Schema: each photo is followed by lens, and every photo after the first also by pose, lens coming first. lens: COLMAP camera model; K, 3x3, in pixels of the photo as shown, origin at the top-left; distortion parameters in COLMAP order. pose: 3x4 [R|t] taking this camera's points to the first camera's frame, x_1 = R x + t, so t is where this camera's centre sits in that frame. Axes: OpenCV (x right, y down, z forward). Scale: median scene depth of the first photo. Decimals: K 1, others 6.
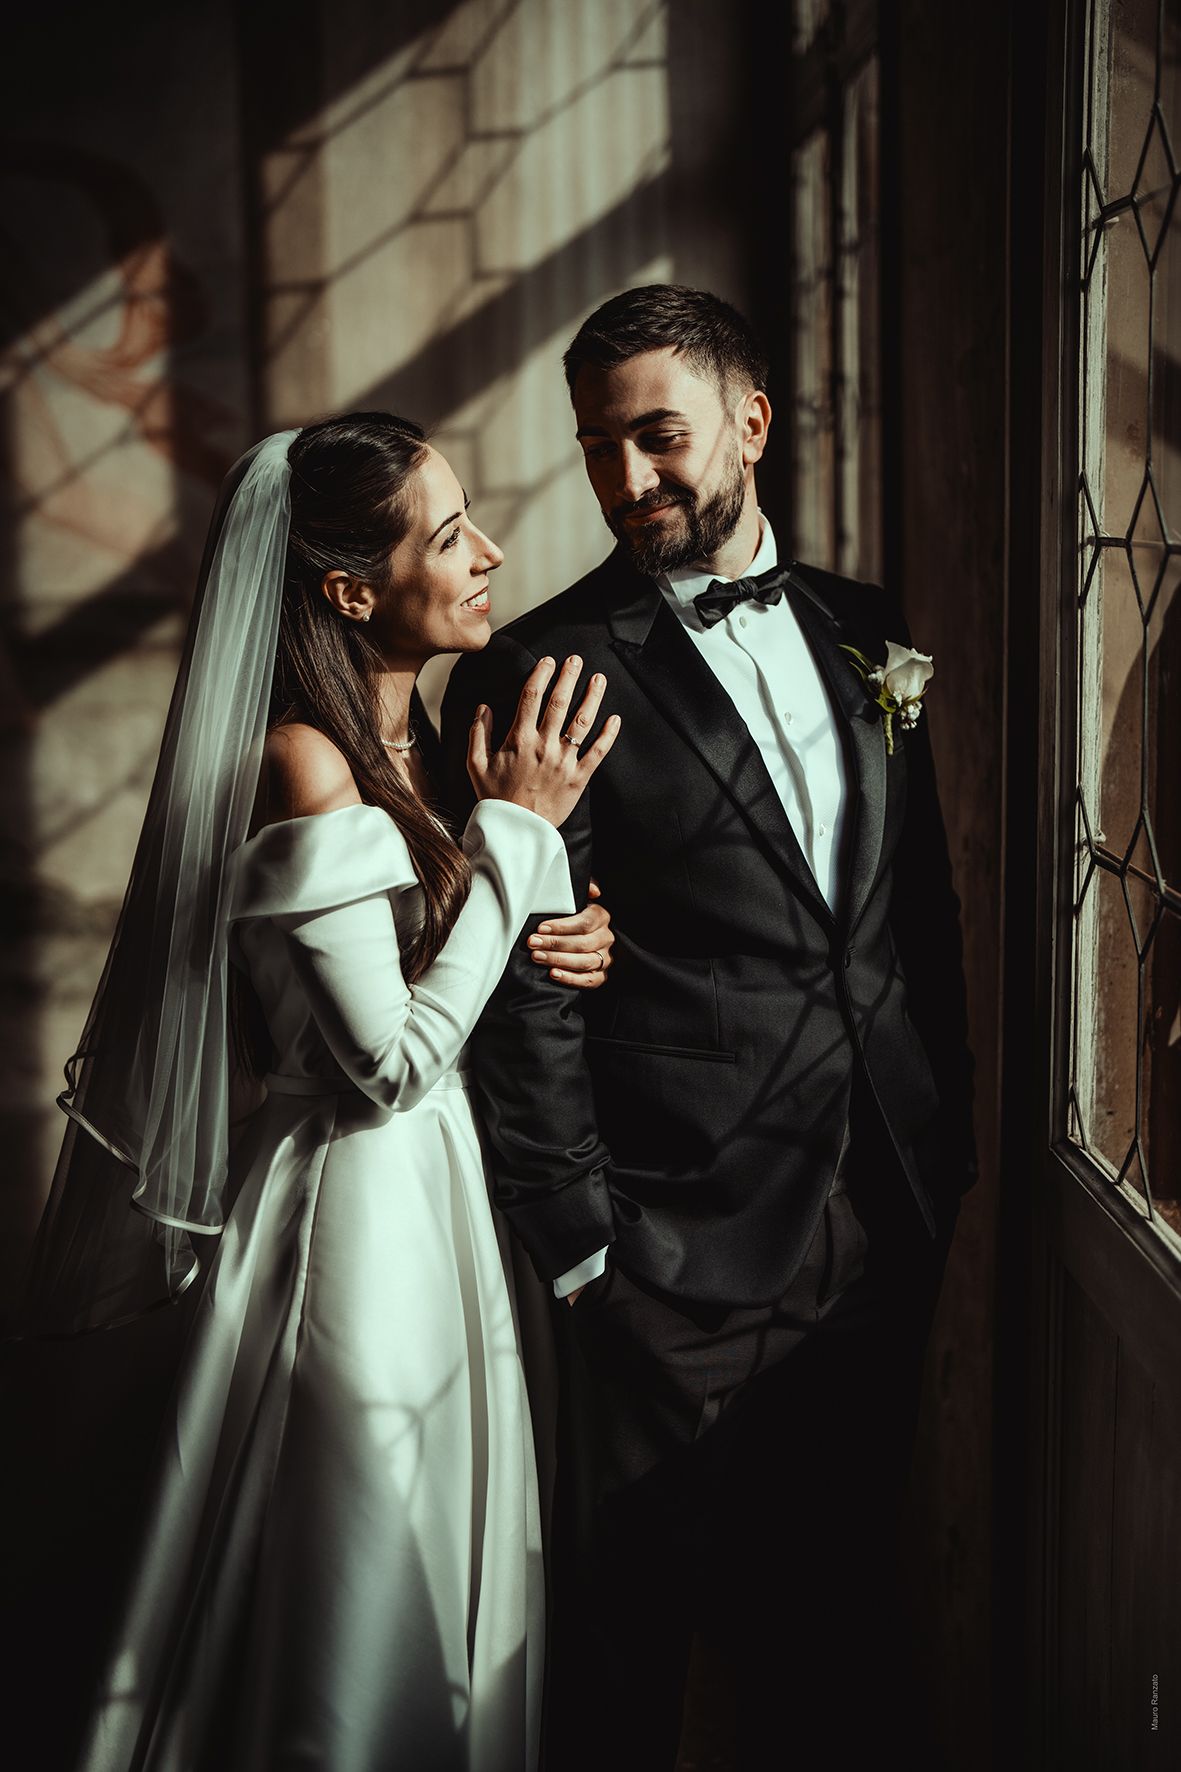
lens RADIAL K [[2589.0, 0, 590.5], [0, 2589.0, 886.0], [0, 0, 1]] dist [-0.000676, -0.056862]
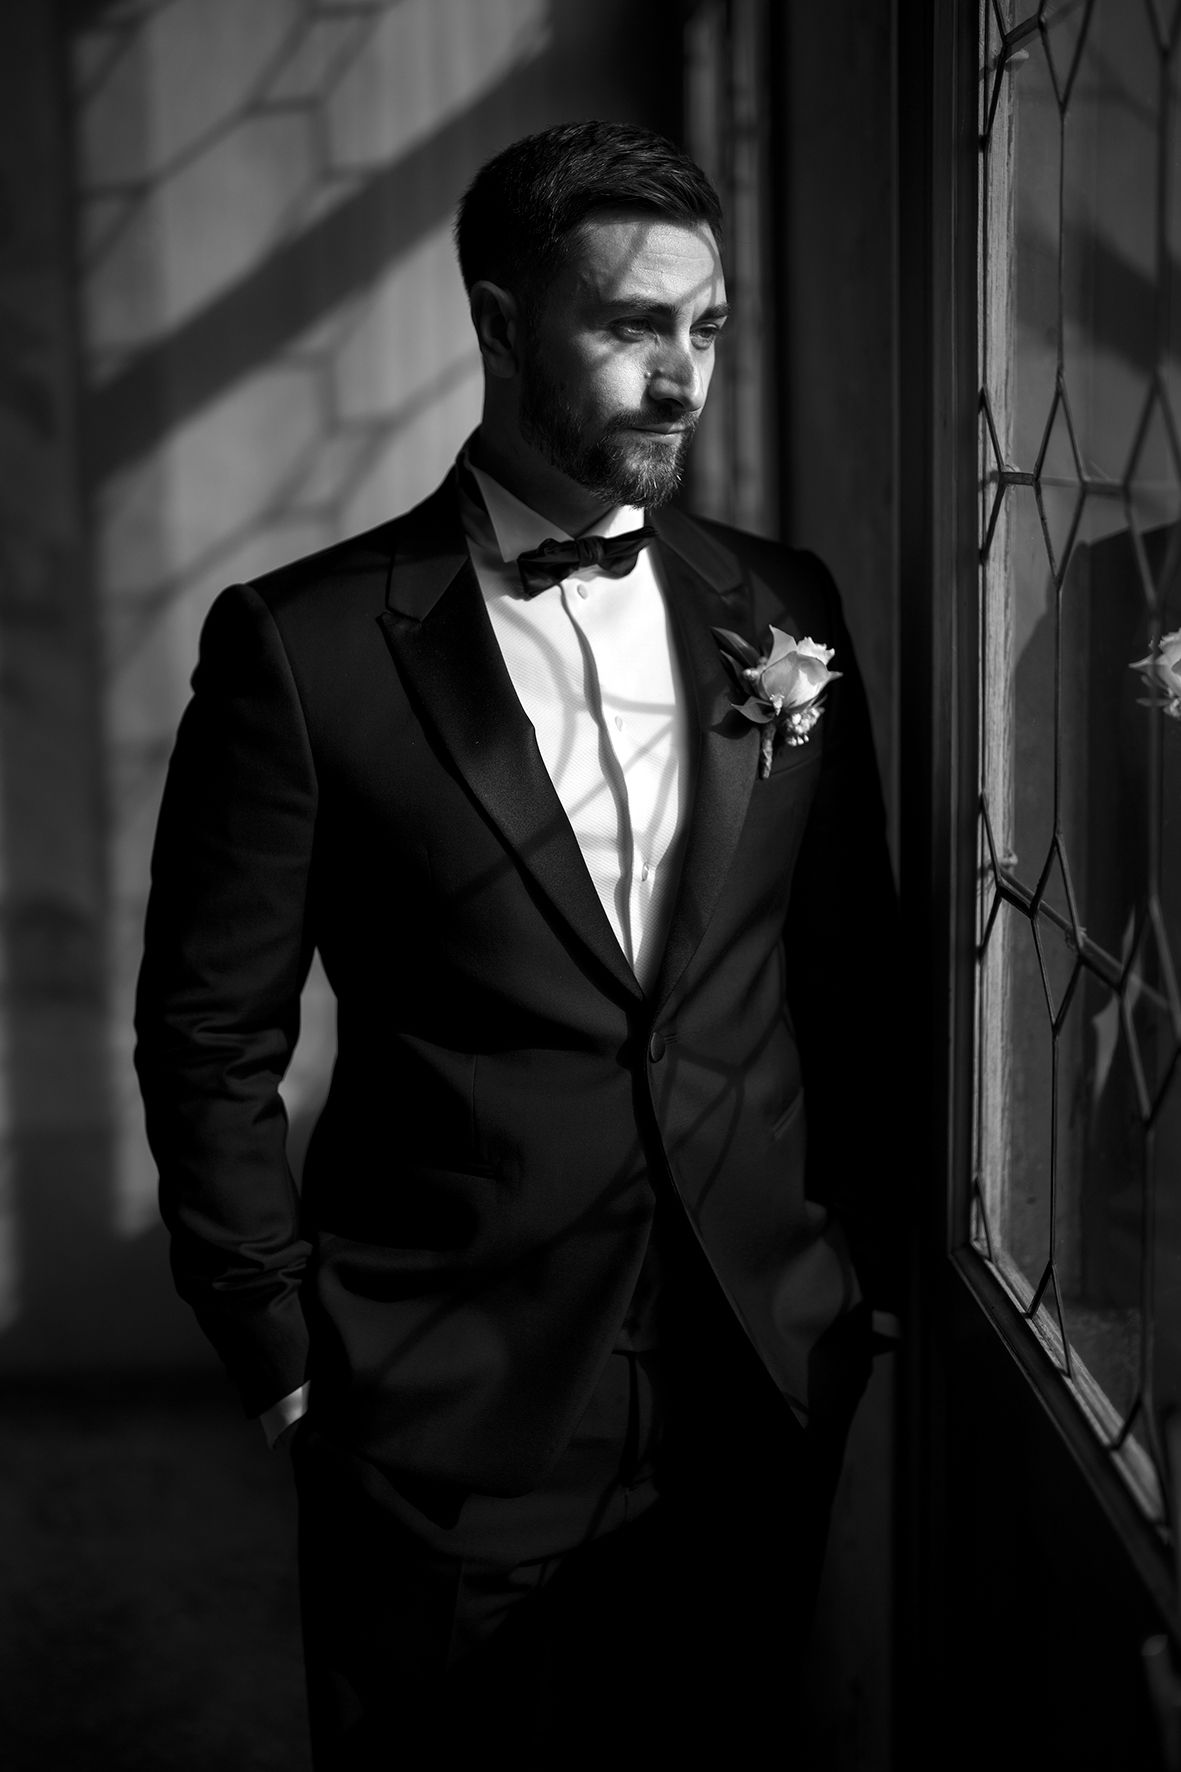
lens RADIAL K [[2510.8, 0, 590.5], [0, 2510.8, 886.0], [0, 0, 1]] dist [-0.016388, 0.119515]
pose [[0.999924, -0.011274, -0.004898, 0.074766], [0.011417, 0.999480, 0.030146, -0.035103], [0.004555, -0.030200, 0.999534, 0.246065]]
